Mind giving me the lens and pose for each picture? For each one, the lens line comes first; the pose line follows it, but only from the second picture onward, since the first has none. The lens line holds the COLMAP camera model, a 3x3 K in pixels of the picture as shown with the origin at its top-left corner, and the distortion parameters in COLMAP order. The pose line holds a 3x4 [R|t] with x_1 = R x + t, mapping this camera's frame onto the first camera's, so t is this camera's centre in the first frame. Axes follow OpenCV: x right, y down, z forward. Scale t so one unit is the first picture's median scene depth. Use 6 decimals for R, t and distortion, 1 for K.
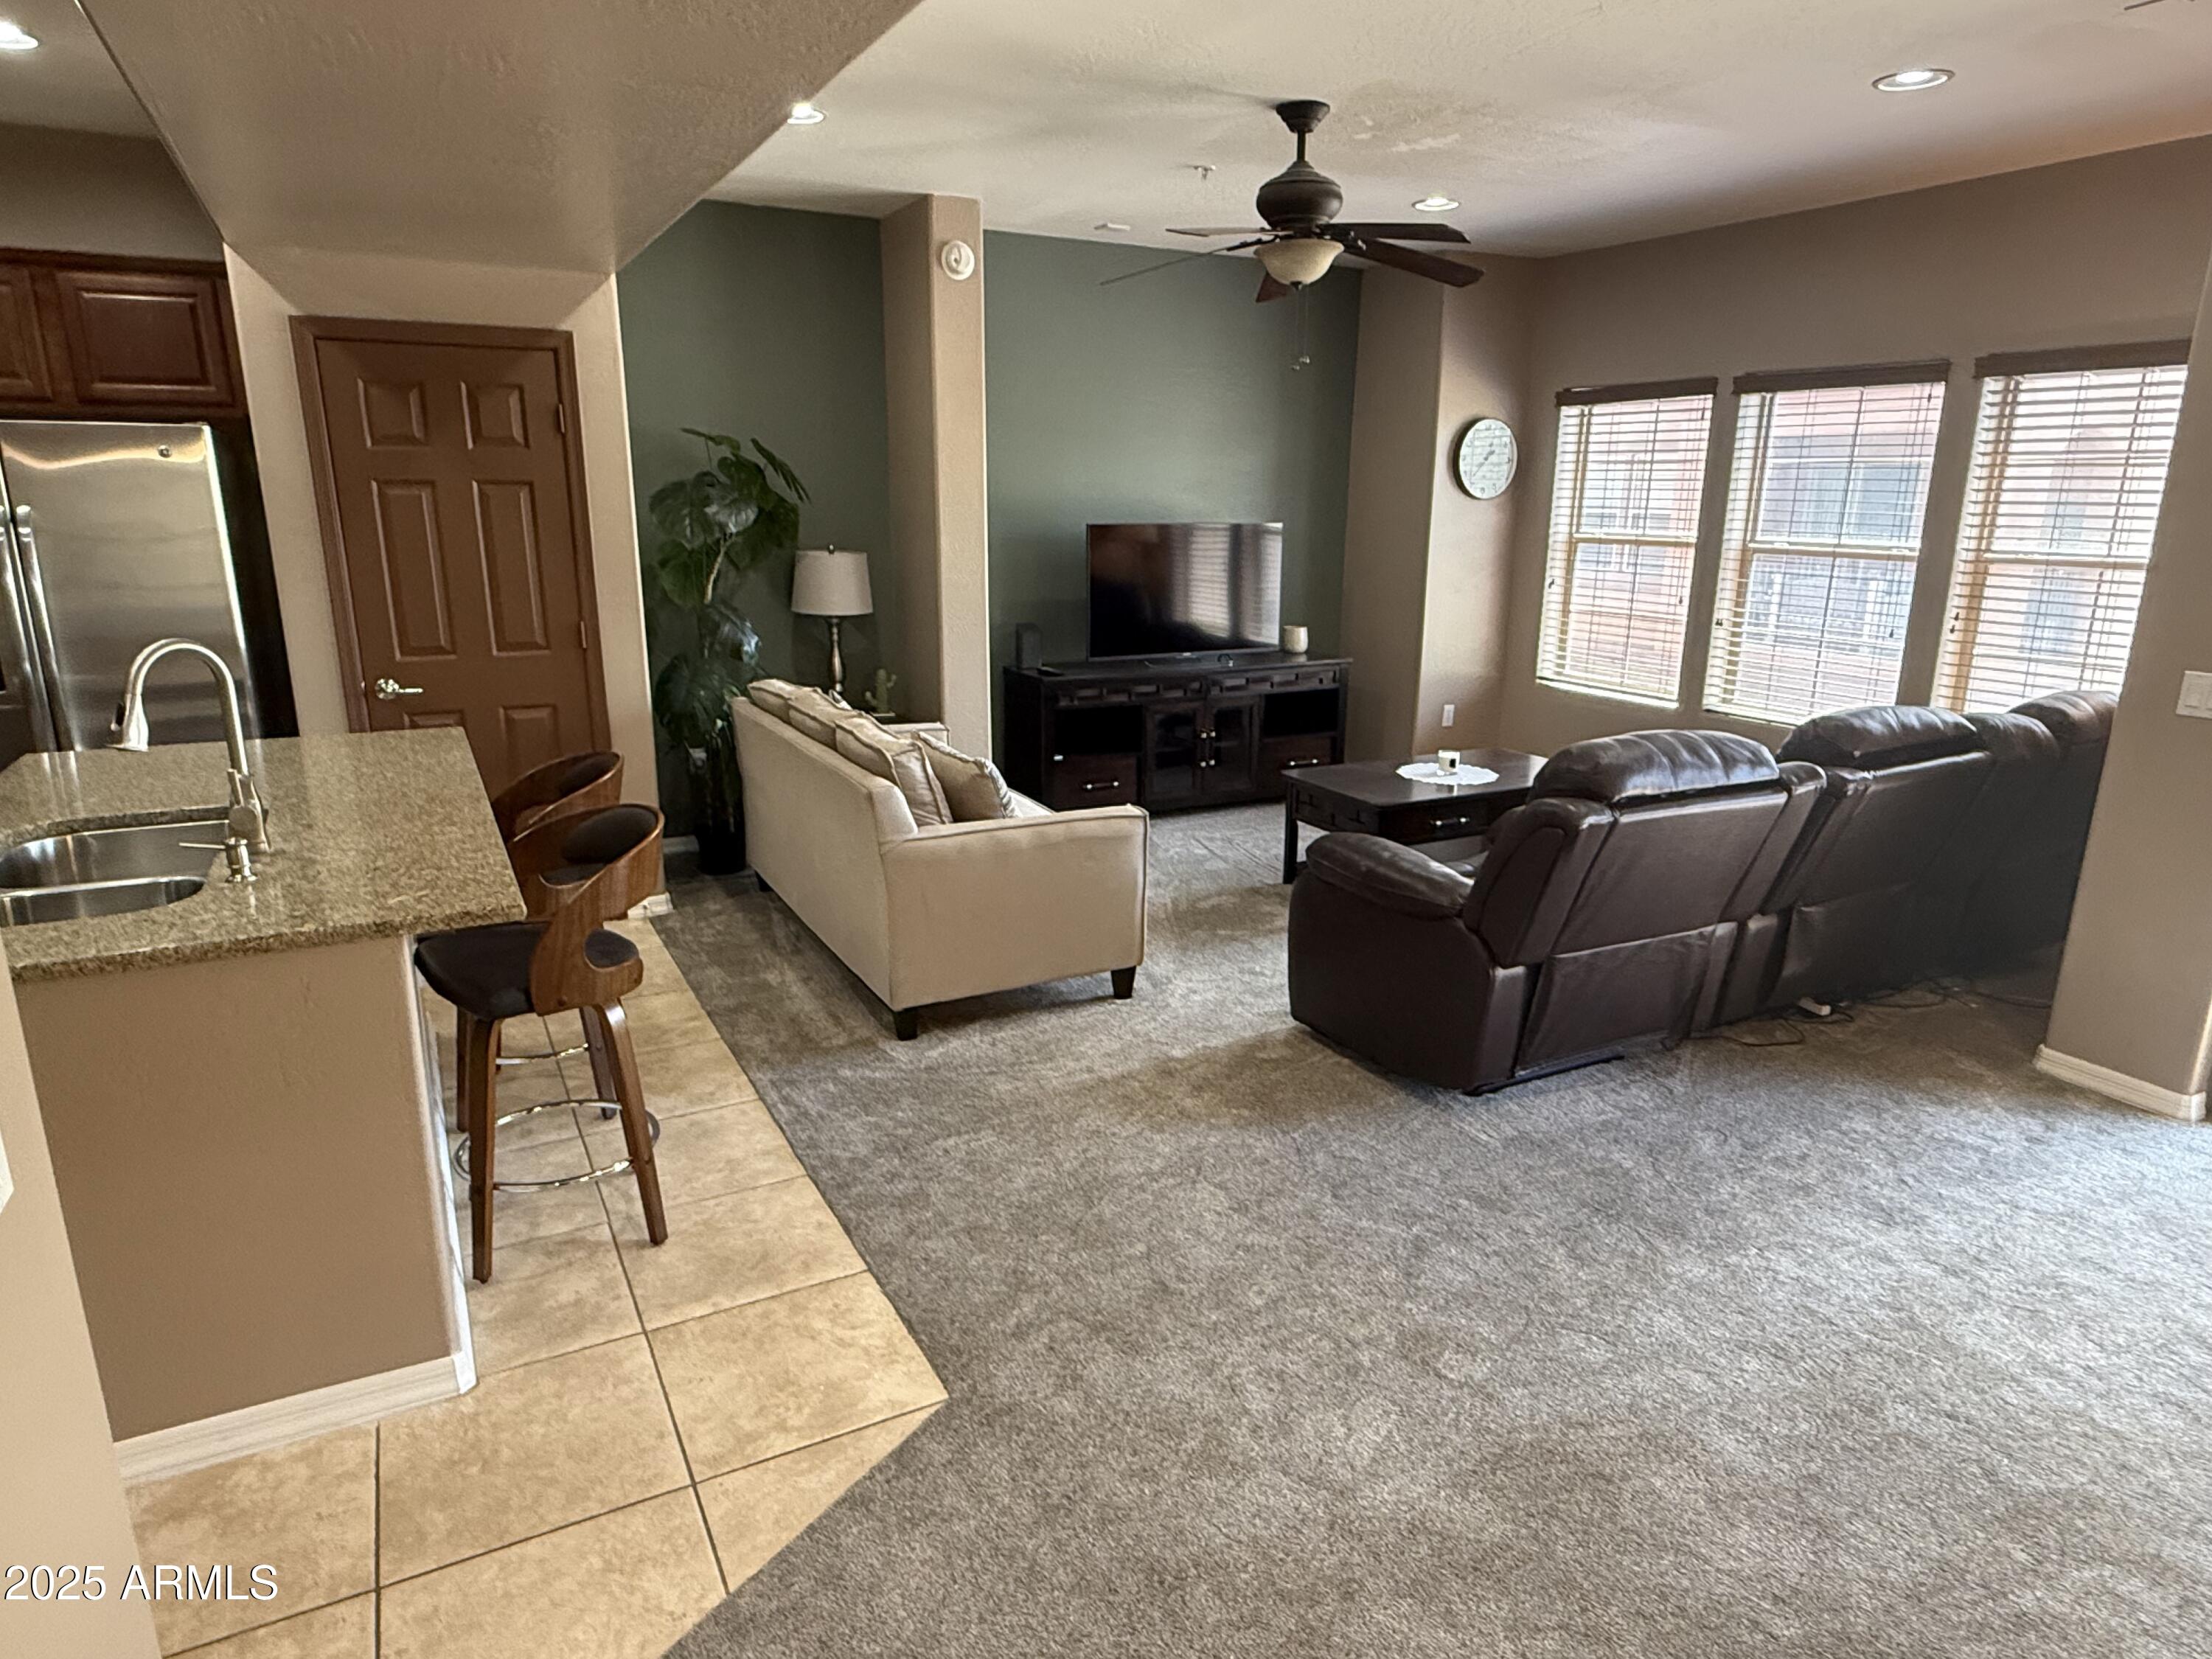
lens RADIAL K [[1315.5, 0, 1105.9], [0, 1315.5, 842.4], [0, 0, 1]] dist [0.001758, -0.000100]
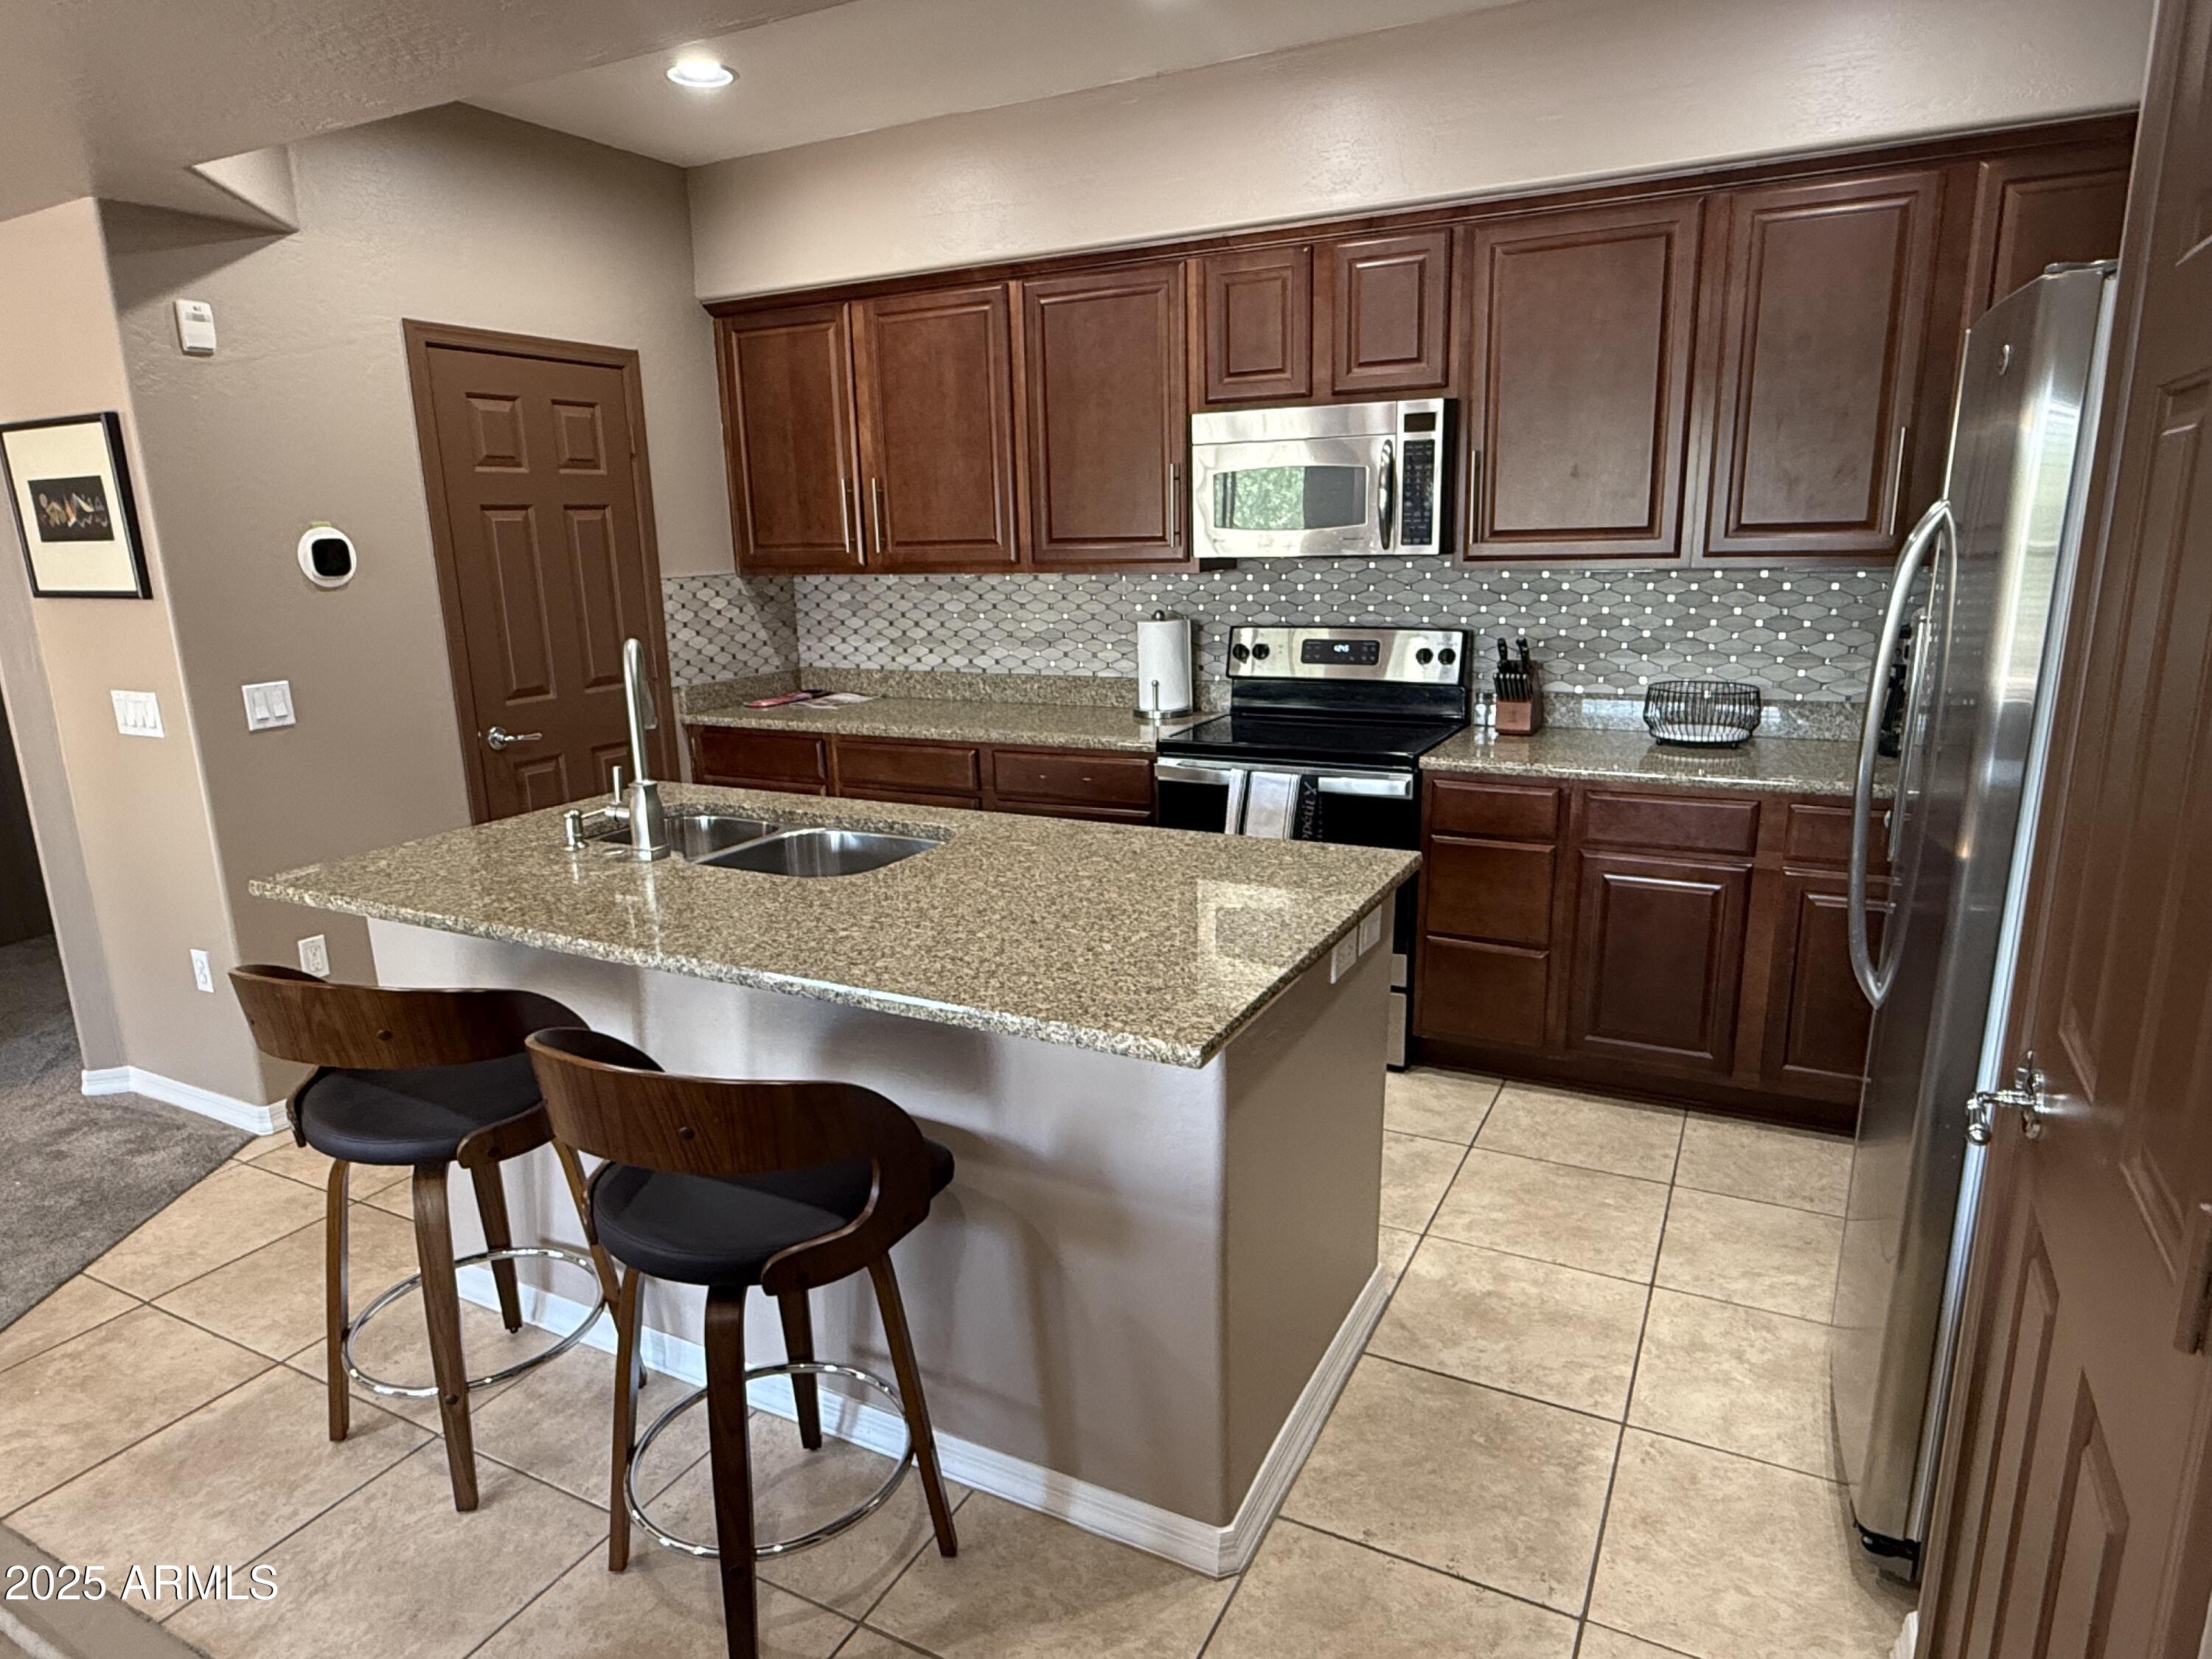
lens RADIAL K [[1315.5, 0, 1097.2], [0, 1315.5, 843.0], [0, 0, 1]] dist [0.001758, -0.000100]
pose [[-0.826707, 0.145557, -0.543478, -0.242852], [-0.126695, 0.892986, 0.431884, -0.306185], [0.548182, 0.425898, -0.719797, 1.212012]]
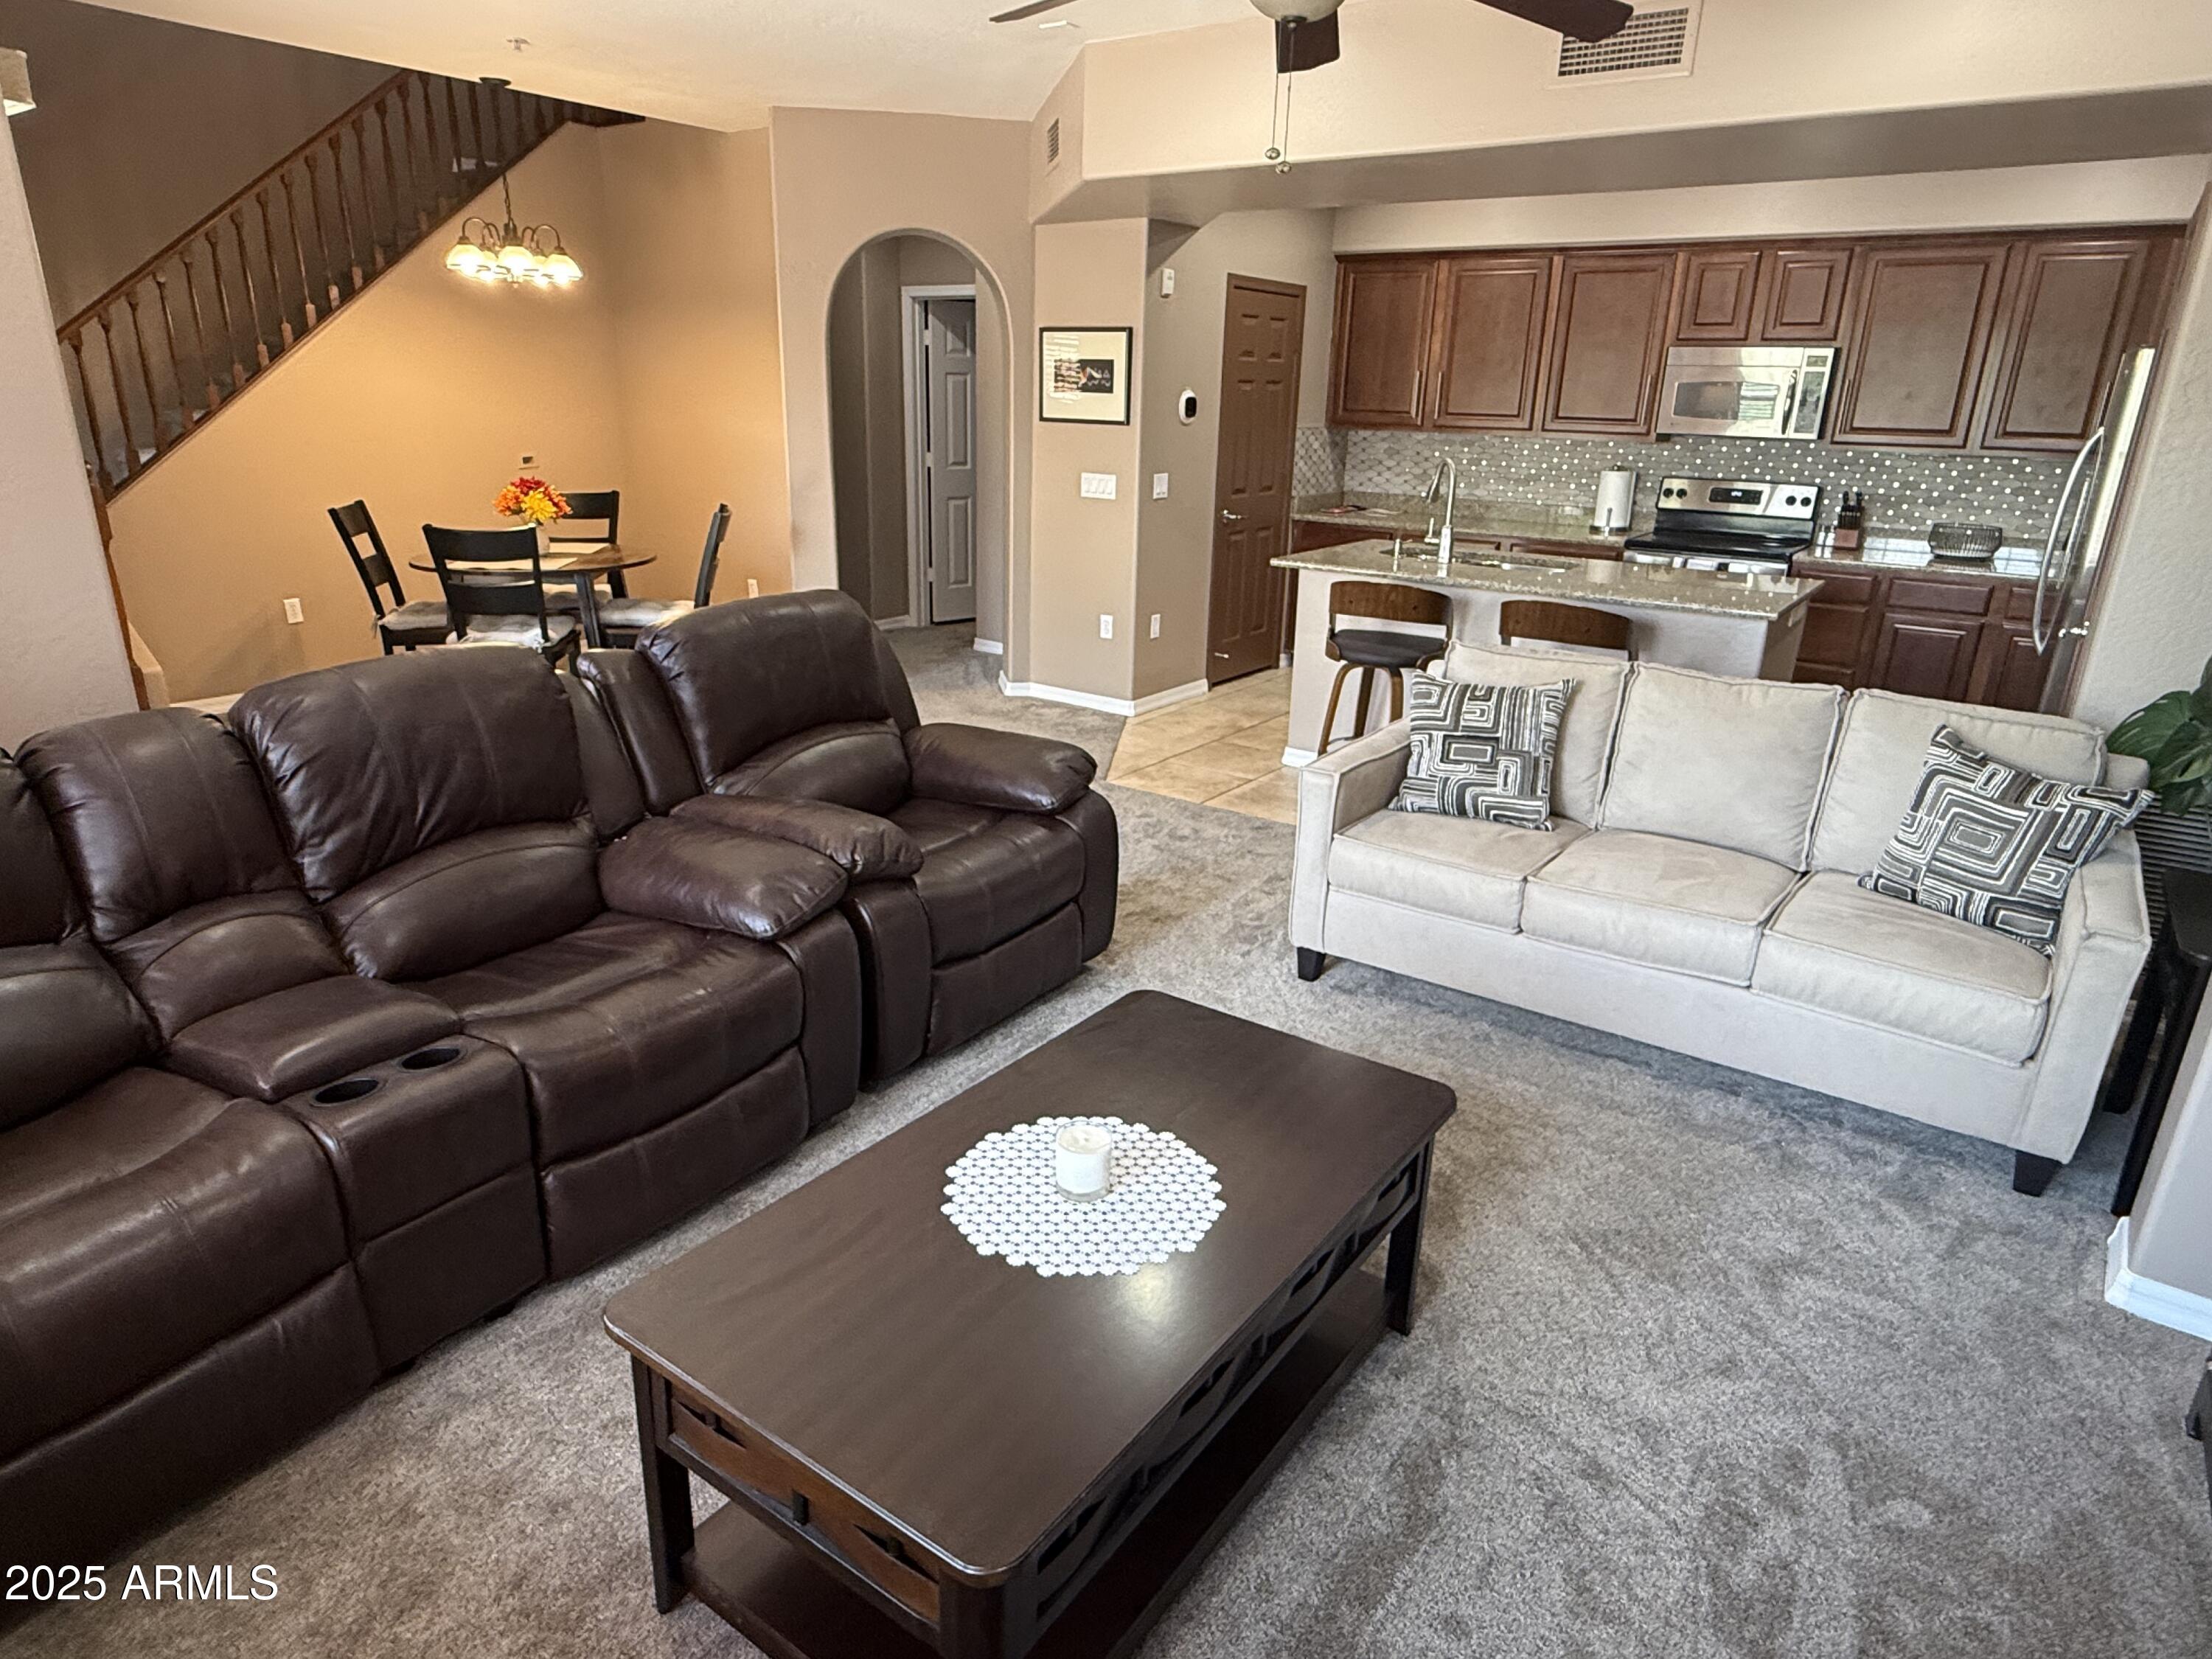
lens RADIAL K [[1315.5, 0, 1091.9], [0, 1315.5, 840.0], [0, 0, 1]] dist [0.001758, -0.000100]
pose [[-0.895241, 0.118523, -0.429530, 0.548051], [-0.144371, 0.834817, 0.531260, -0.432904], [0.421546, 0.537617, -0.730251, 1.644929]]
